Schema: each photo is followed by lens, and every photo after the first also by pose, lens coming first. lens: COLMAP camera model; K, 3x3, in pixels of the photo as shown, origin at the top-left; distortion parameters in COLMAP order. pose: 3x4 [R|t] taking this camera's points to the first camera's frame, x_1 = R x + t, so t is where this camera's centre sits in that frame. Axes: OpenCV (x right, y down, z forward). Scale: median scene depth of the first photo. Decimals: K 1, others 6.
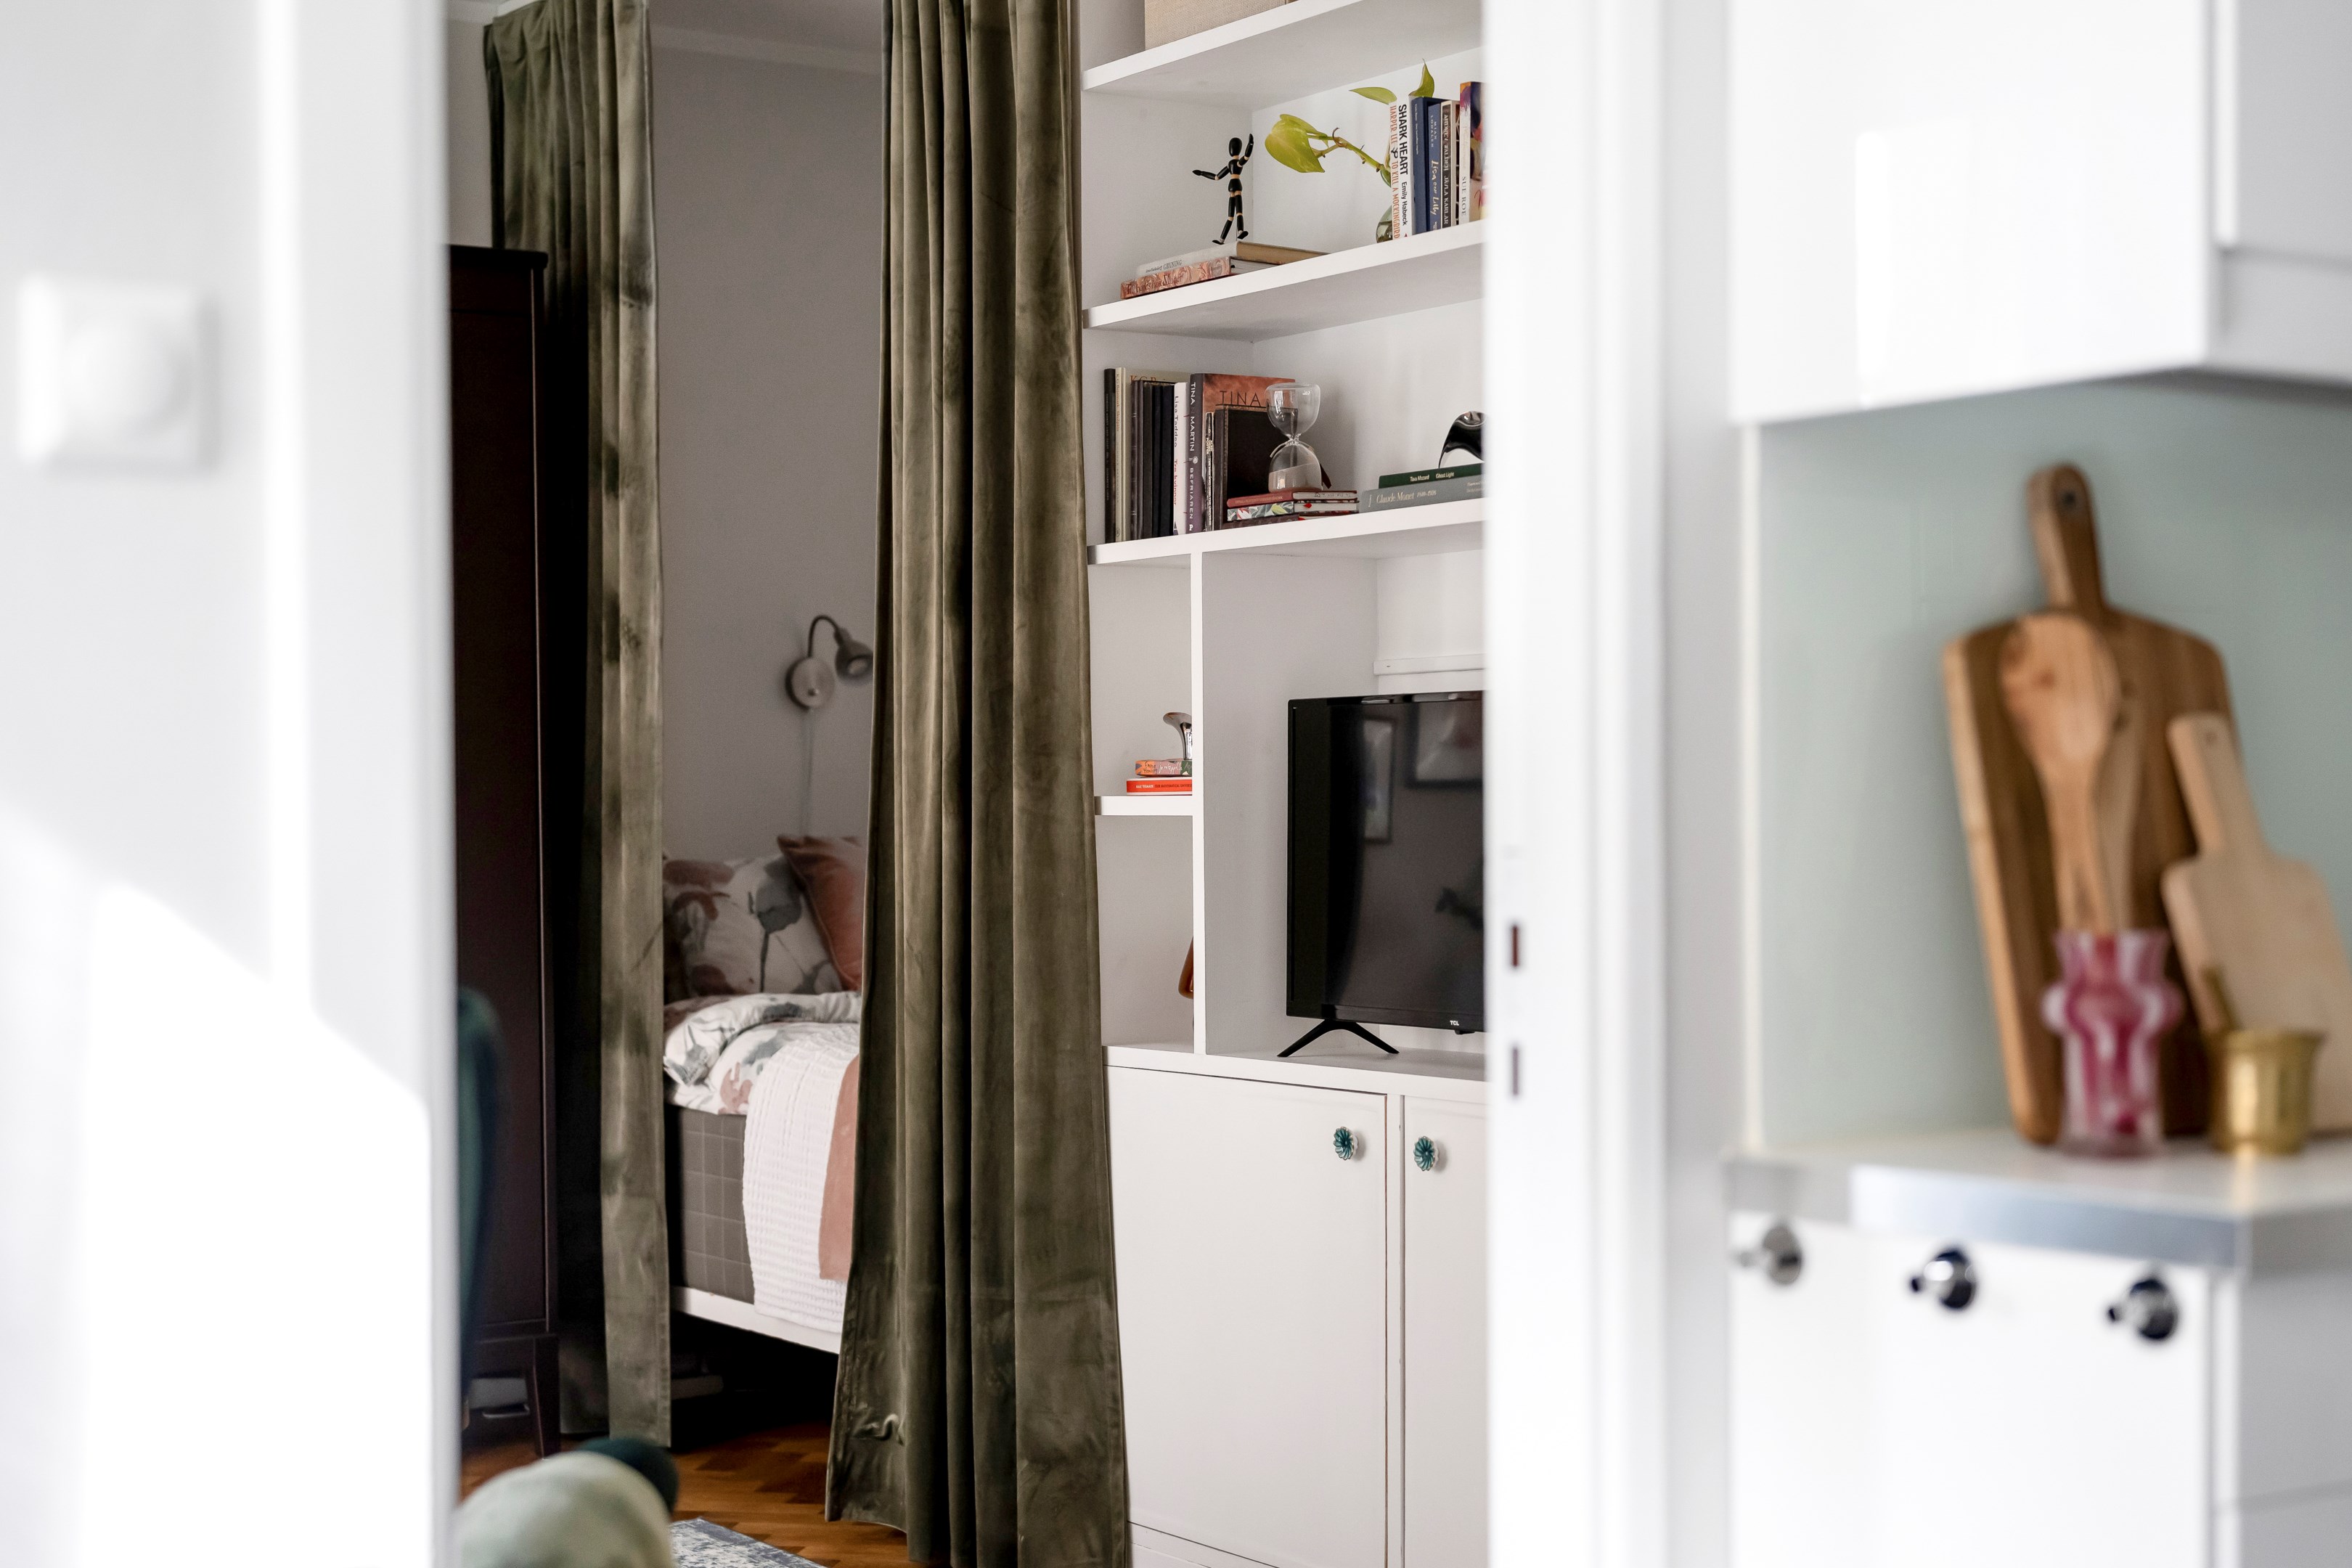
lens RADIAL K [[3414.1, 0, 1204.9], [0, 3414.1, 889.8], [0, 0, 1]] dist [-0.000735, 0.000000]
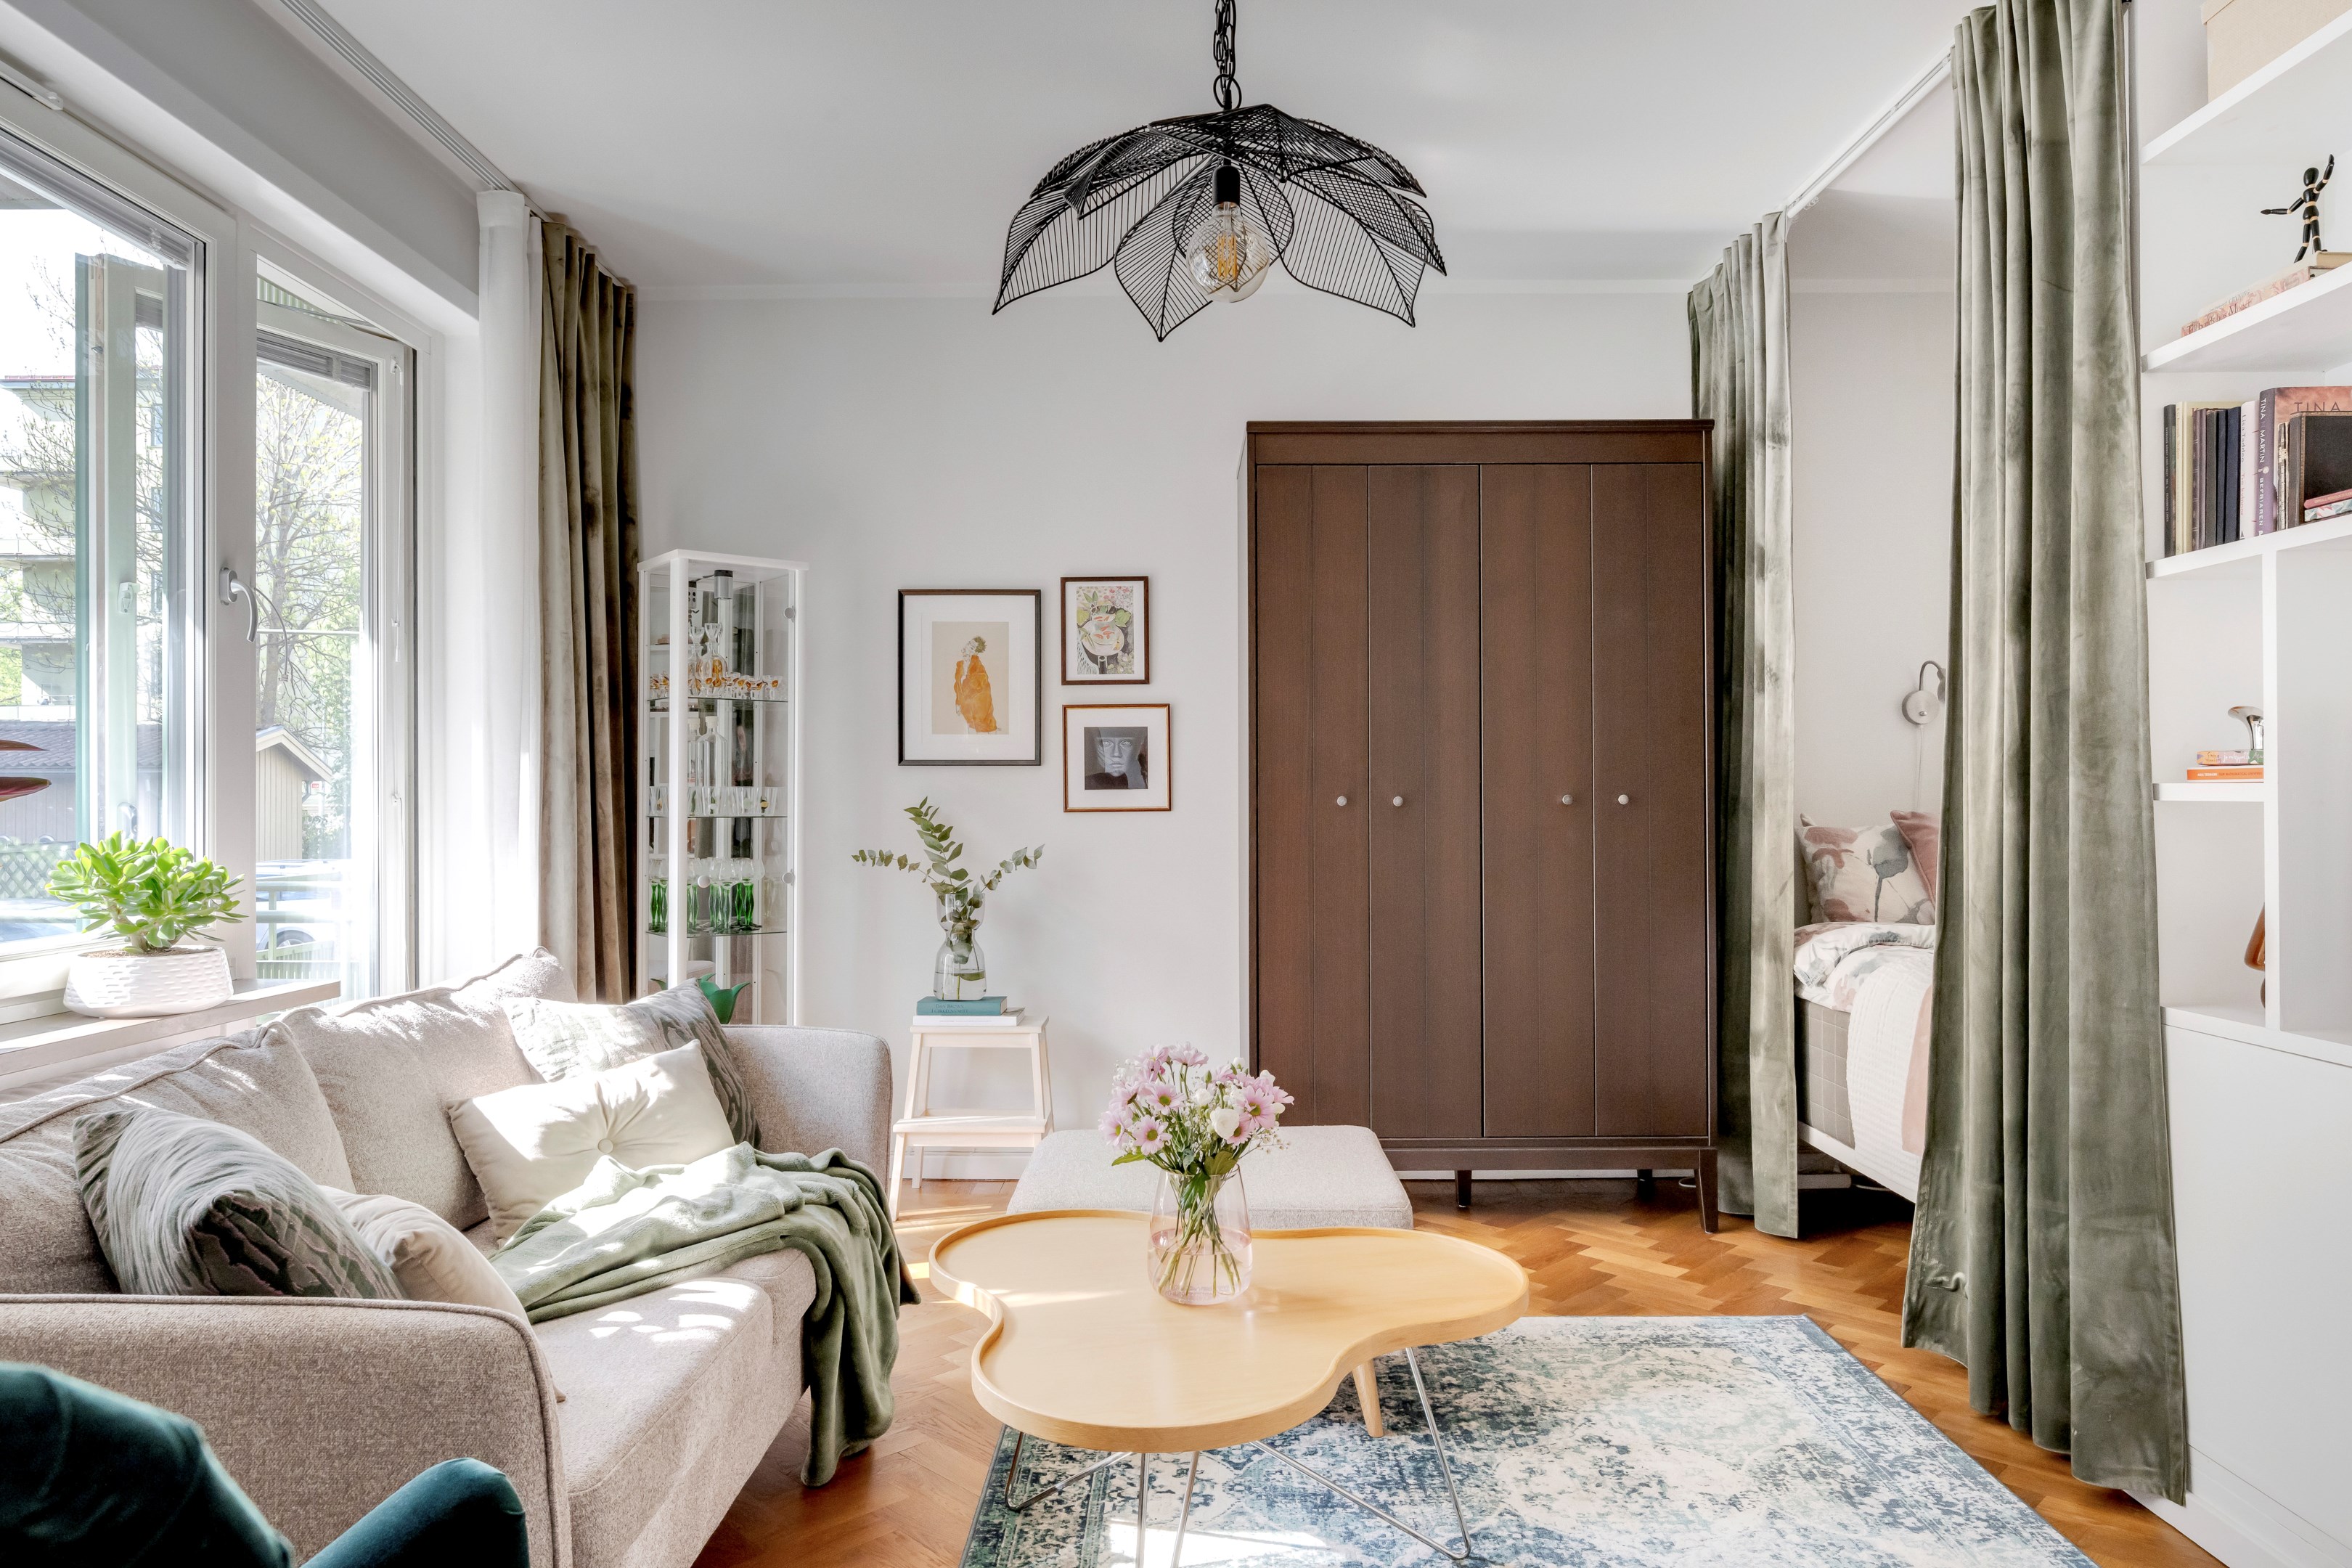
lens RADIAL K [[1491.5, 0, 1182.5], [0, 1491.5, 784.8], [0, 0, 1]] dist [-0.005662, 0.001968]
pose [[0.821981, 0.001249, -0.569513, -0.015708], [-0.017051, 0.999603, -0.022418, -0.010378], [0.569259, 0.028138, 0.821676, 0.410628]]
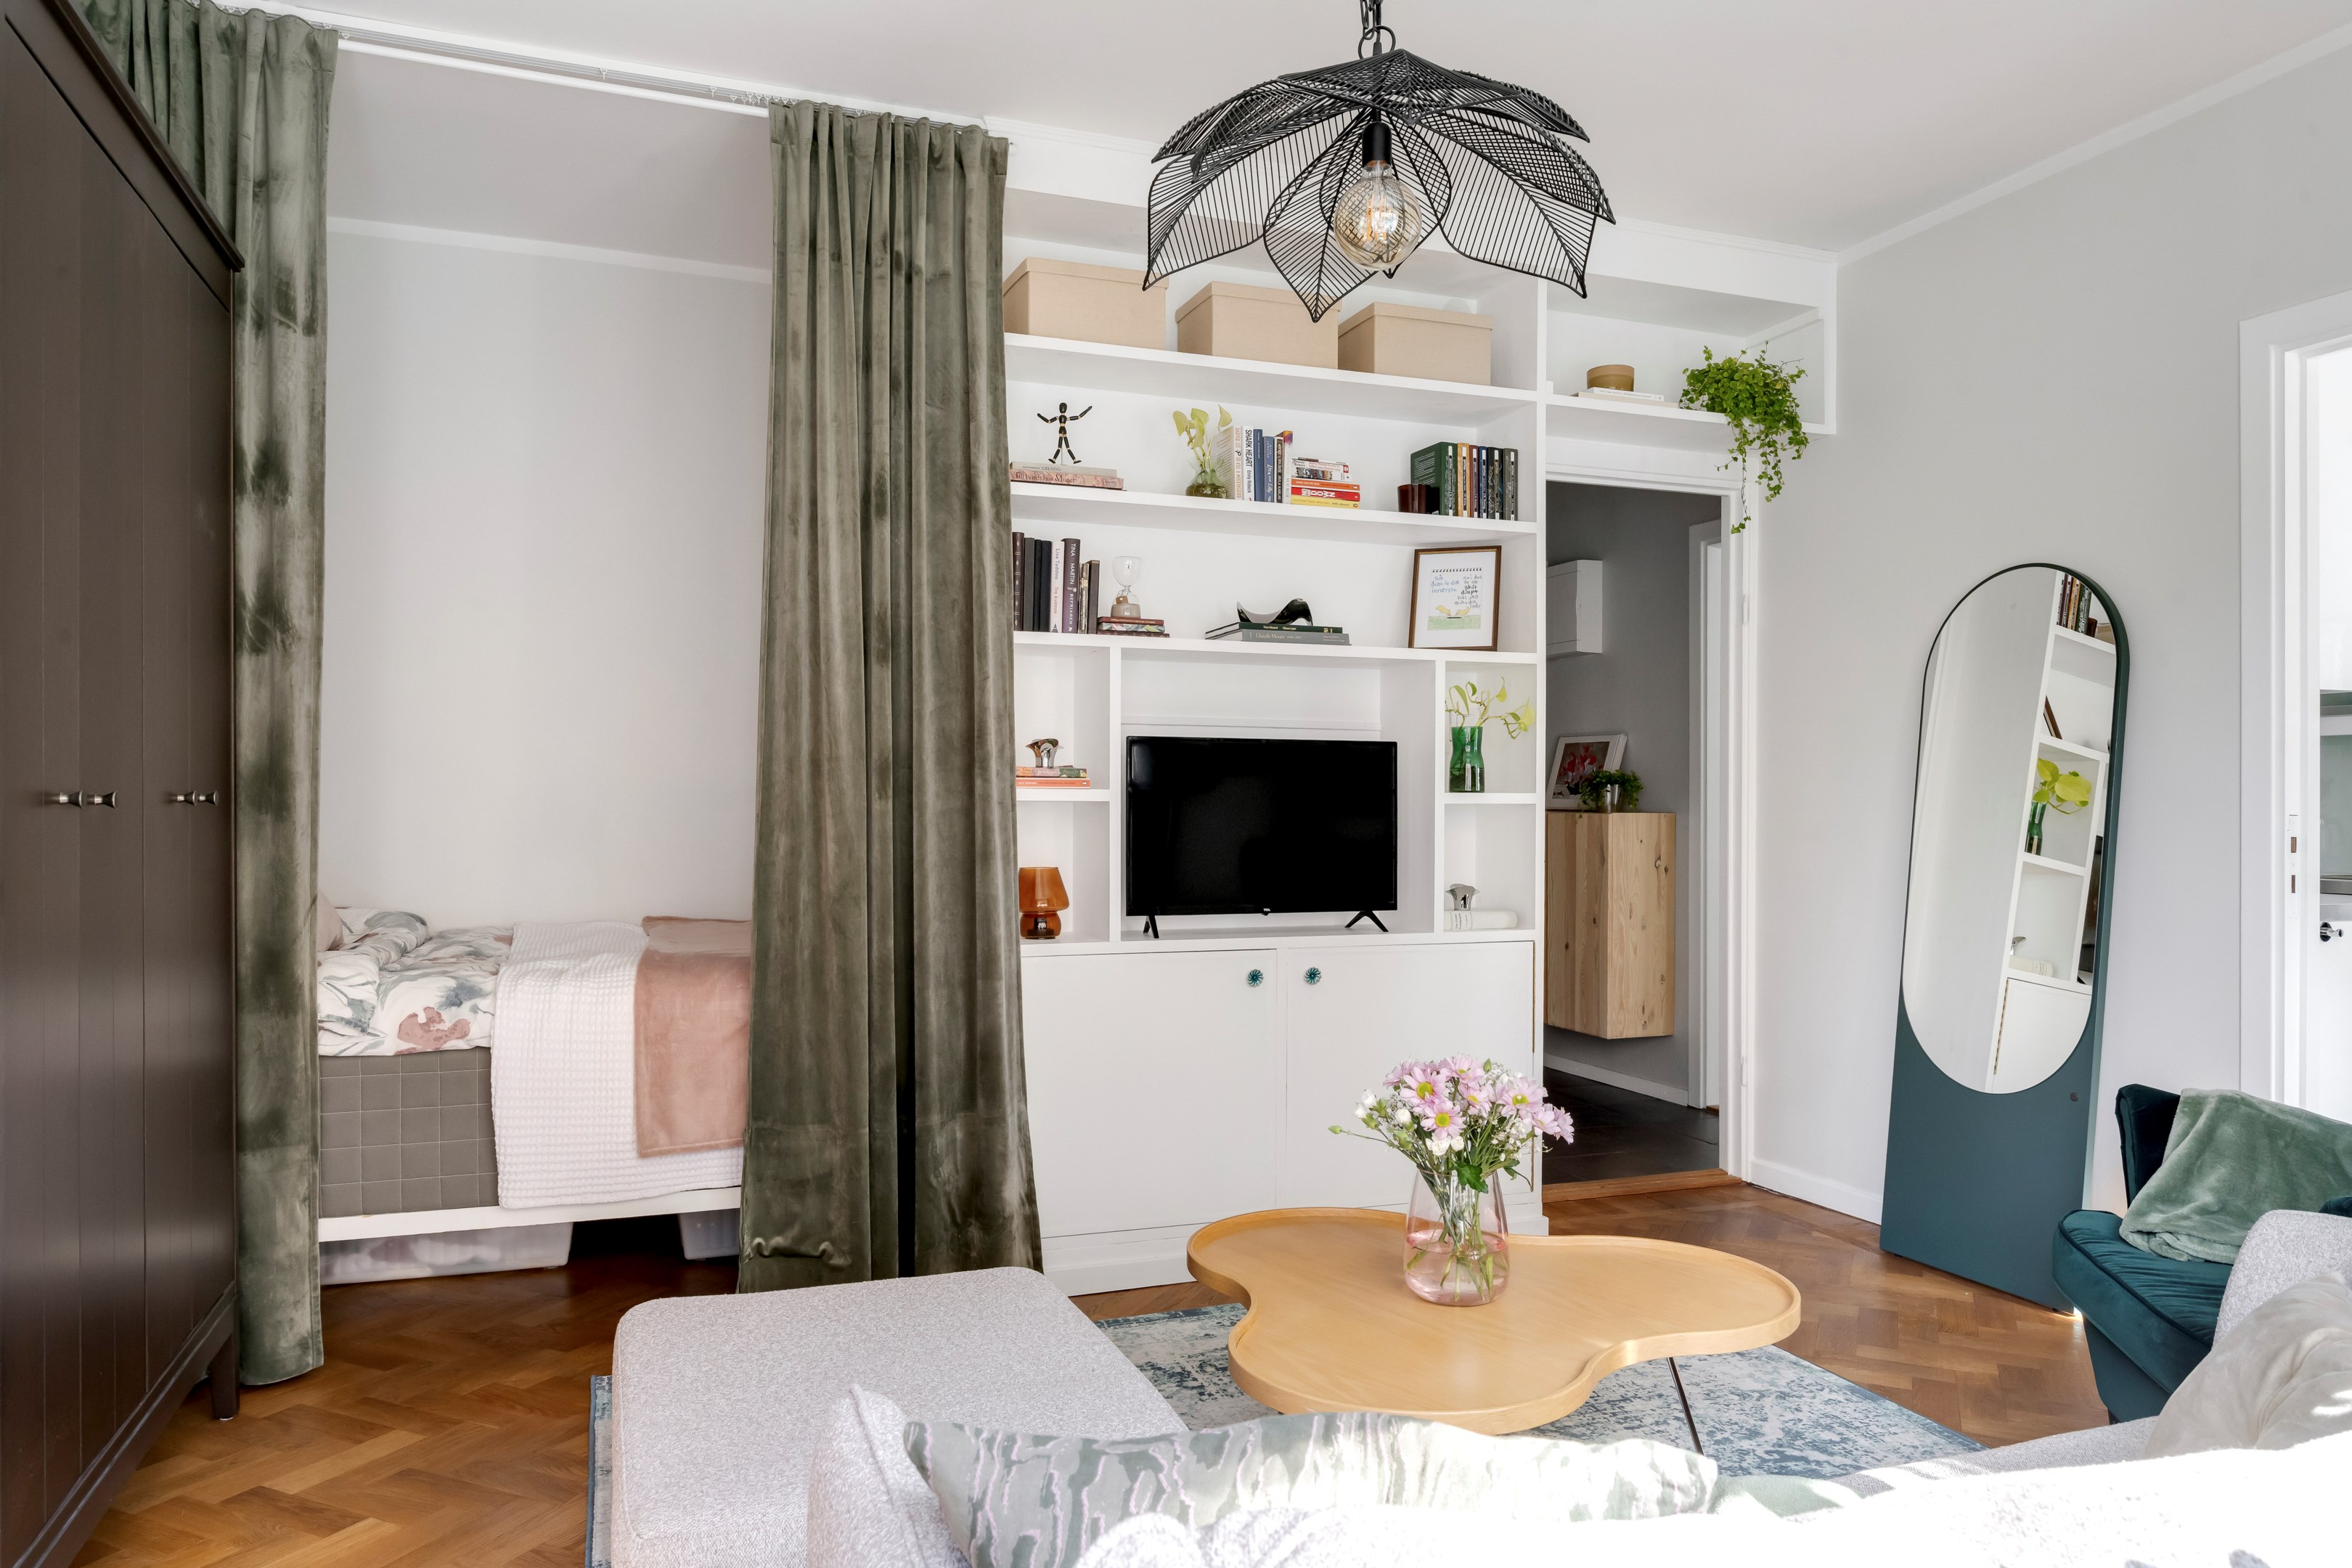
lens RADIAL K [[1491.5, 0, 1132.5], [0, 1491.5, 817.4], [0, 0, 1]] dist [-0.005662, 0.001968]
pose [[0.262742, -0.001790, 0.964864, -0.680779], [0.018192, 0.999830, -0.003099, -0.010545], [-0.964695, 0.018367, 0.262730, 0.754334]]
